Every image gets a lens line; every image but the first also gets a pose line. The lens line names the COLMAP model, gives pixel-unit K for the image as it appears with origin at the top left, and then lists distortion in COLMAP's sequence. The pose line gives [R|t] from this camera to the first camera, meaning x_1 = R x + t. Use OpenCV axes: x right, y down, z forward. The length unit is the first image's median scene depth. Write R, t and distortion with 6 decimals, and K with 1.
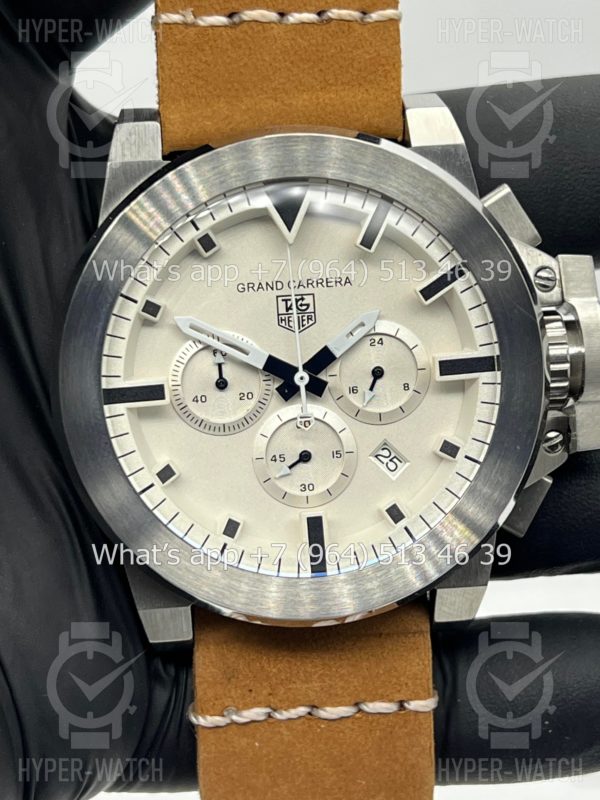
lens RADIAL K [[1774.2, 0, 305.7], [0, 1774.2, 395.2], [0, 0, 1]] dist [0.436199, 0.000000]
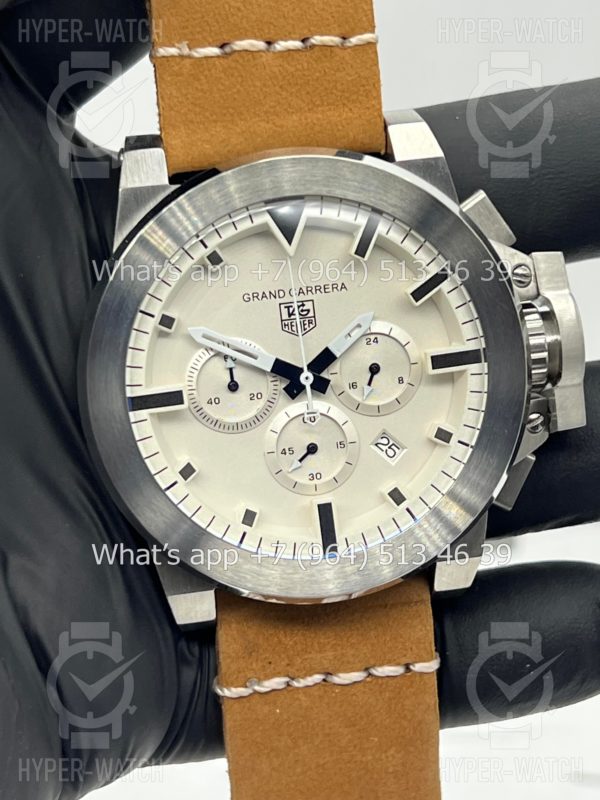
lens RADIAL K [[1774.2, 0, 306.3], [0, 1774.2, 399.3], [0, 0, 1]] dist [0.436199, 0.000000]
pose [[0.997881, -0.050190, 0.041402, -0.047749], [0.049041, 0.998395, 0.028318, -0.027016], [-0.042757, -0.026227, 0.998741, -0.092664]]
